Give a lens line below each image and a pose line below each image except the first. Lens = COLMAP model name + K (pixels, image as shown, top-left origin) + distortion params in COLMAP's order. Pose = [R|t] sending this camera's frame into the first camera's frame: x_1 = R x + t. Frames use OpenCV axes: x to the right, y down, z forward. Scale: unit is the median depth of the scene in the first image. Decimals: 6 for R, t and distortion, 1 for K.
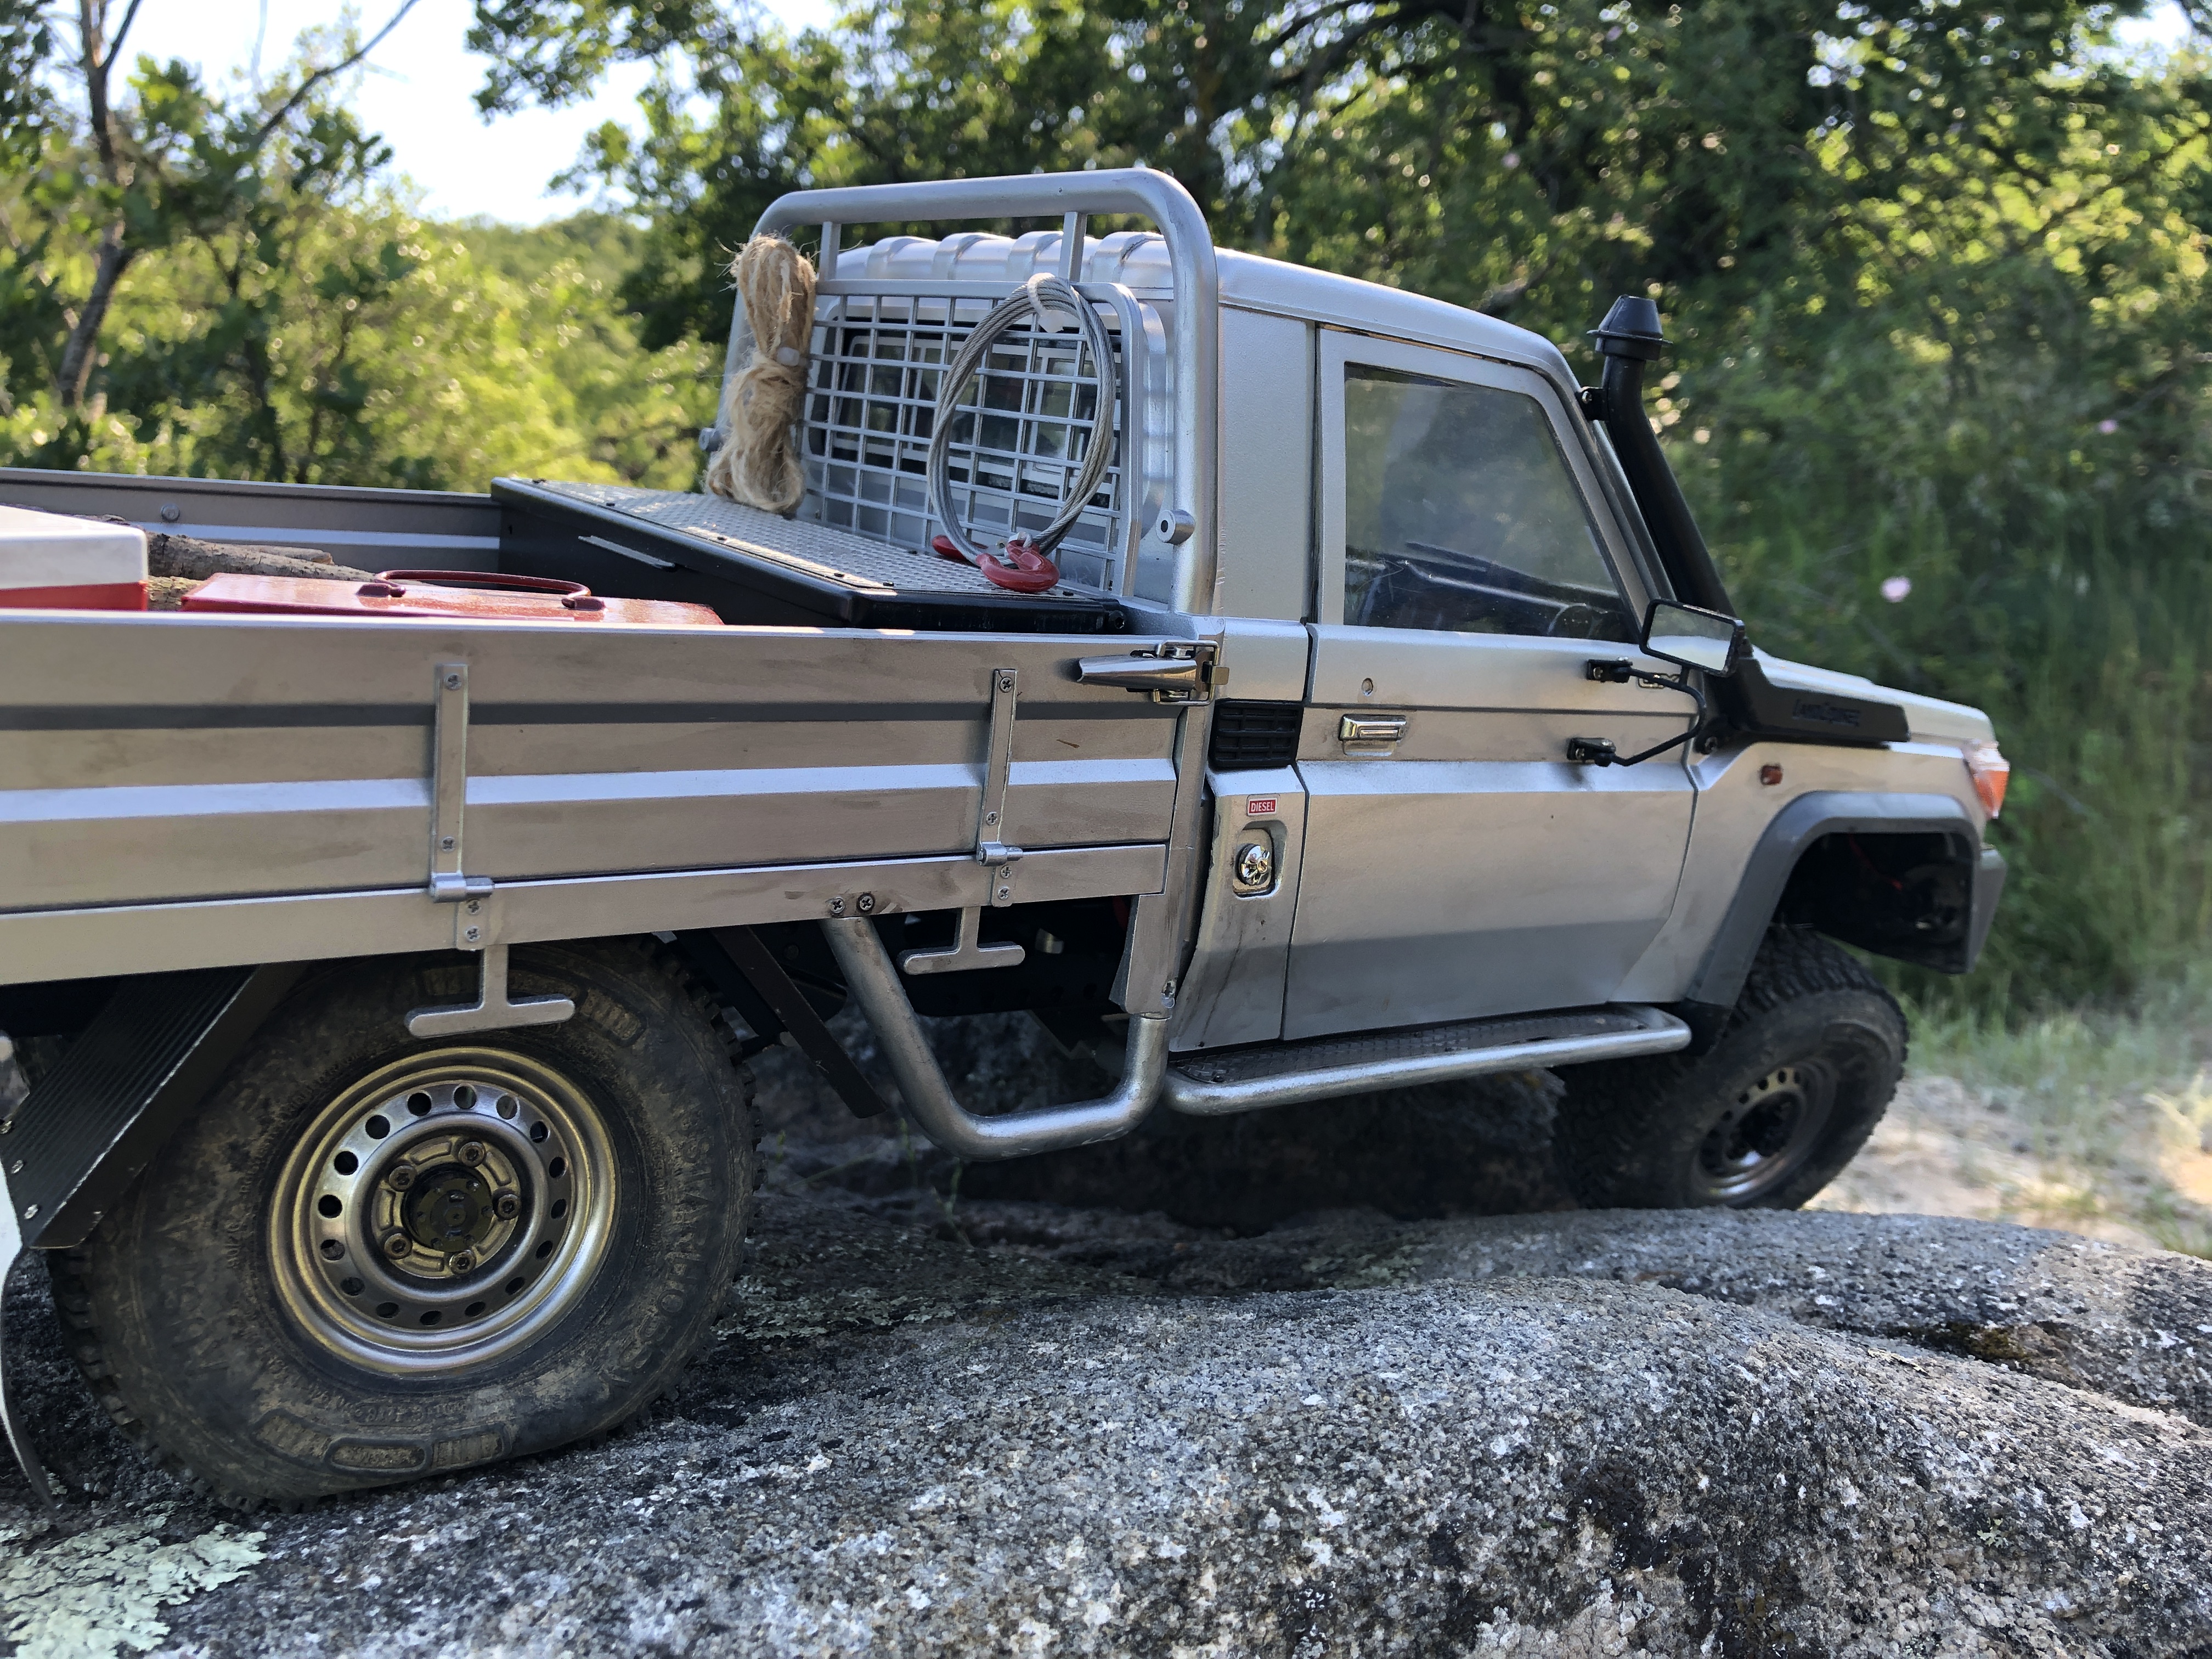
lens RADIAL K [[1881.6, 0, 1106.0], [0, 1881.6, 829.5], [0, 0, 1]] dist [-0.042329, 0.110713]
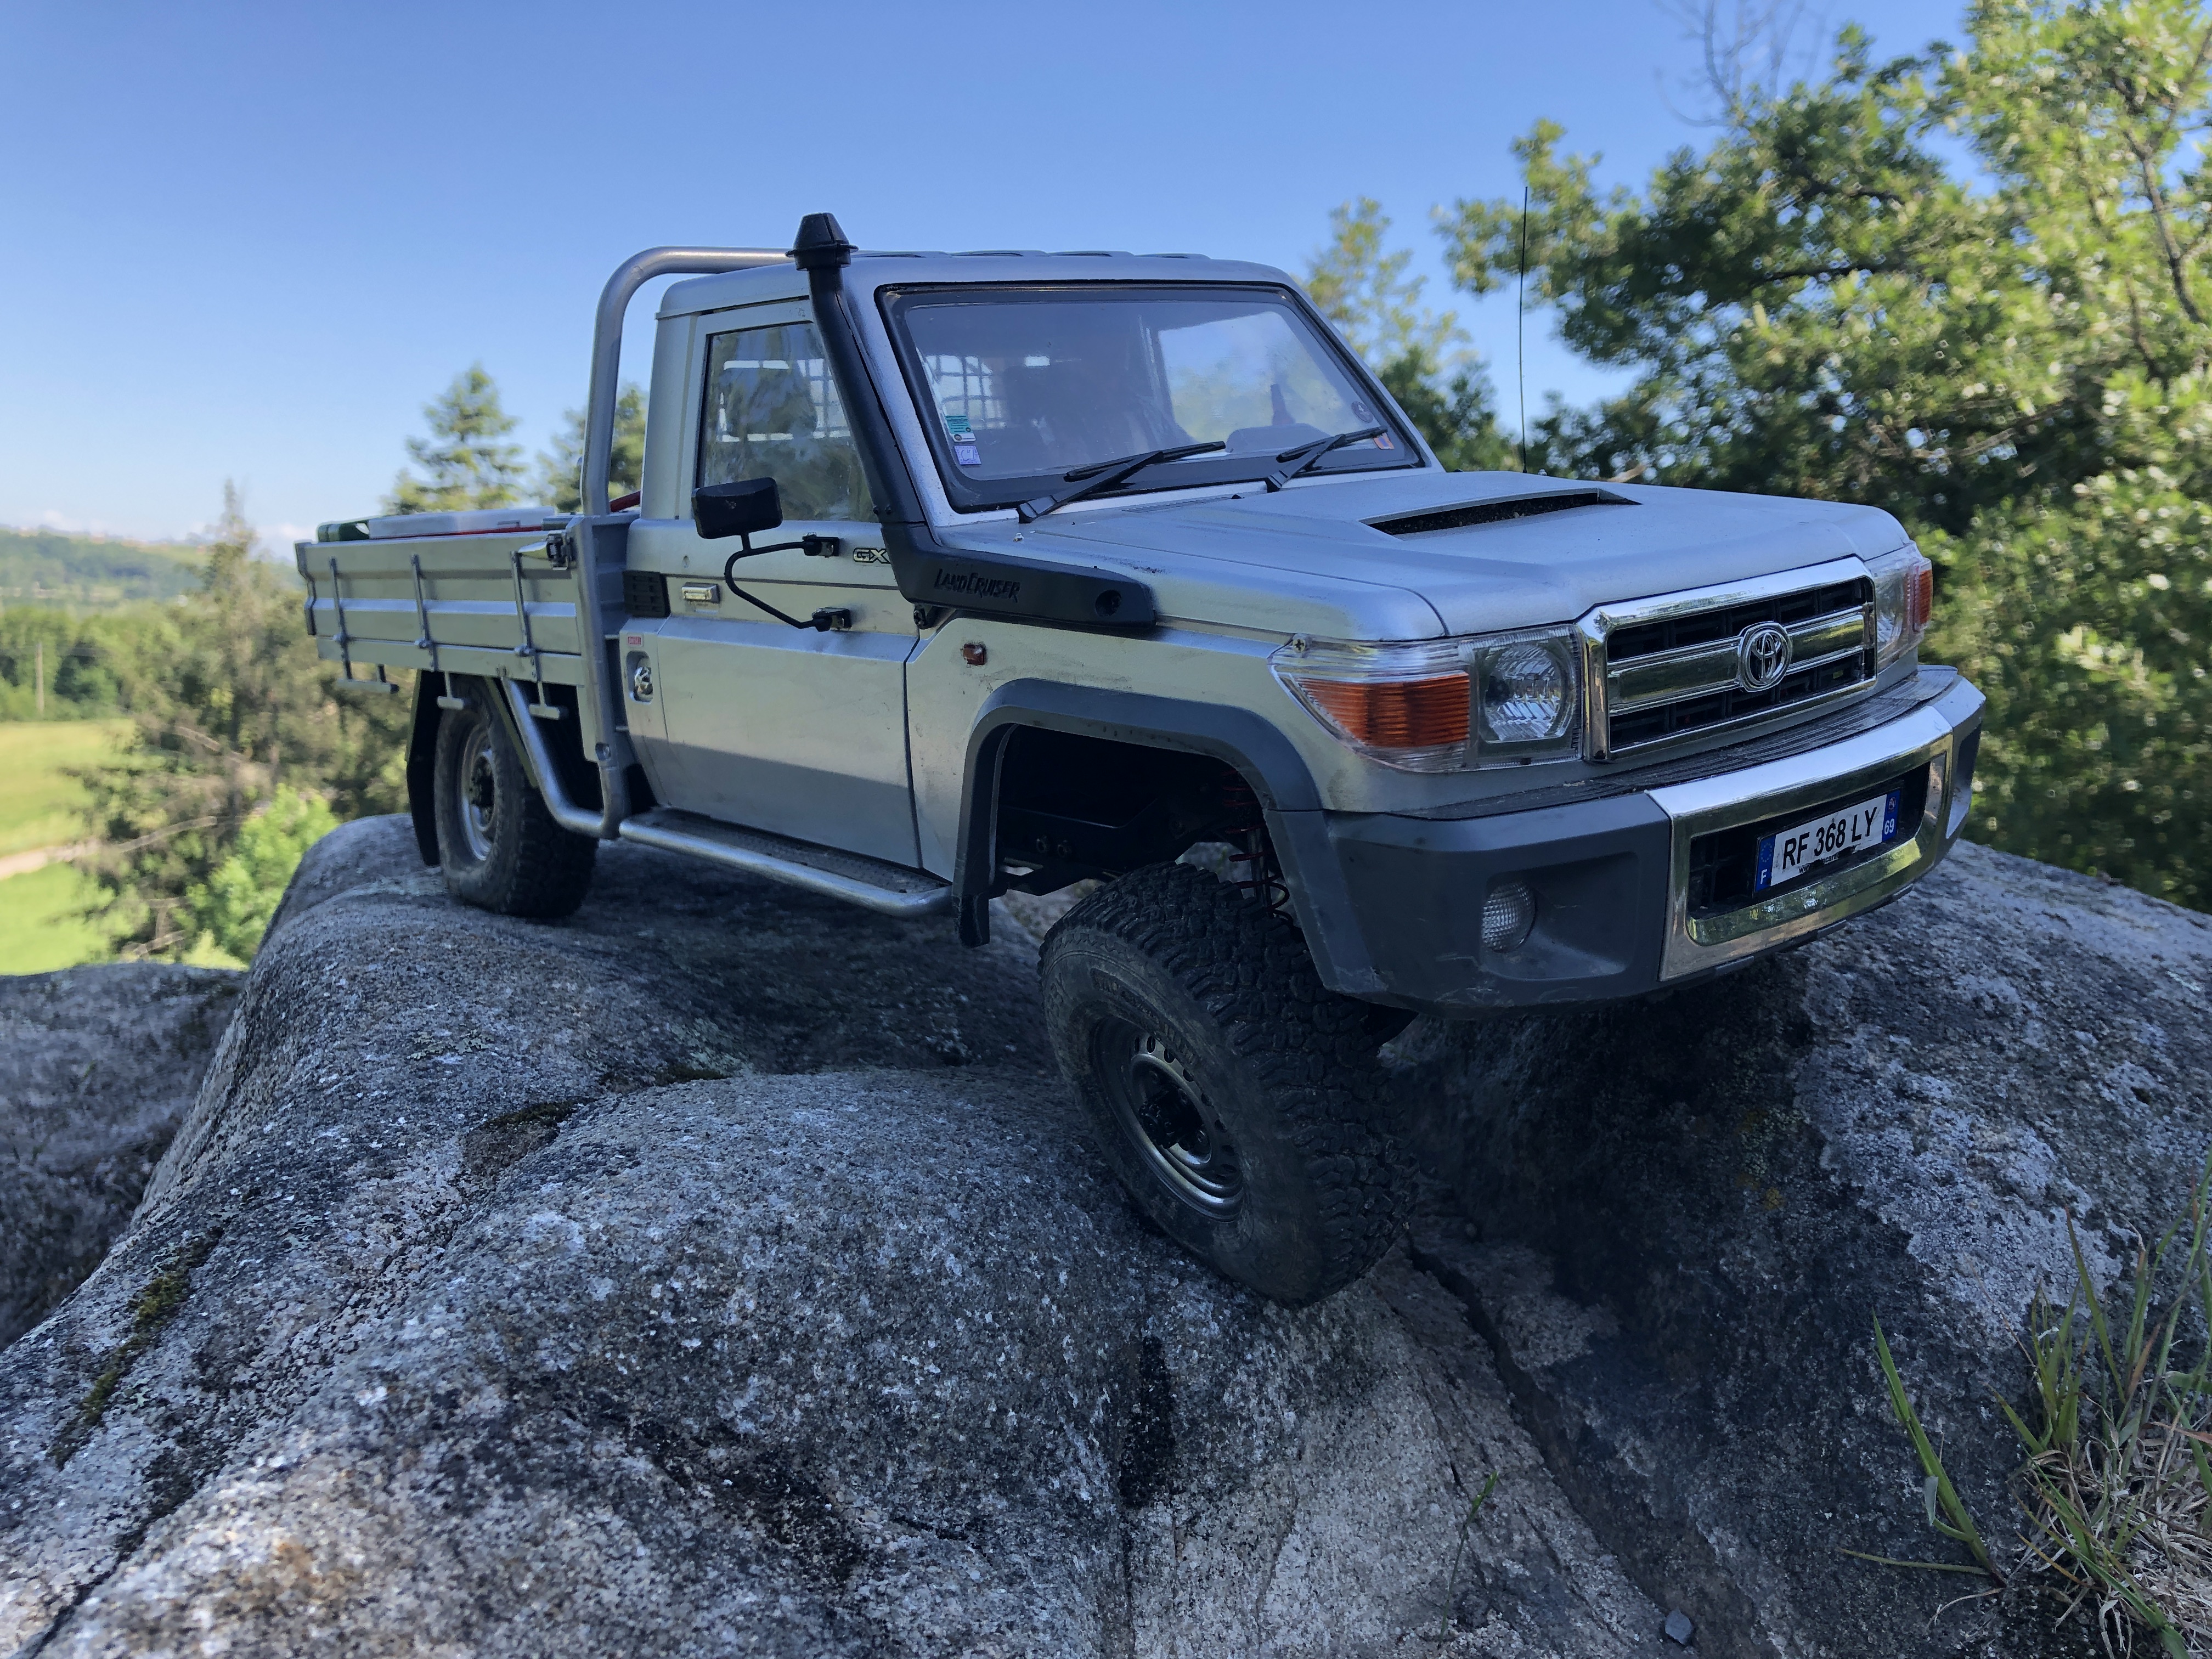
lens RADIAL K [[1849.4, 0, 1090.7], [0, 1849.4, 829.1], [0, 0, 1]] dist [0.011423, -0.007752]
pose [[0.072237, 0.083149, -0.993916, 1.653366], [-0.141997, 0.987226, 0.072269, -0.023202], [0.987228, 0.135912, 0.083122, 1.277814]]
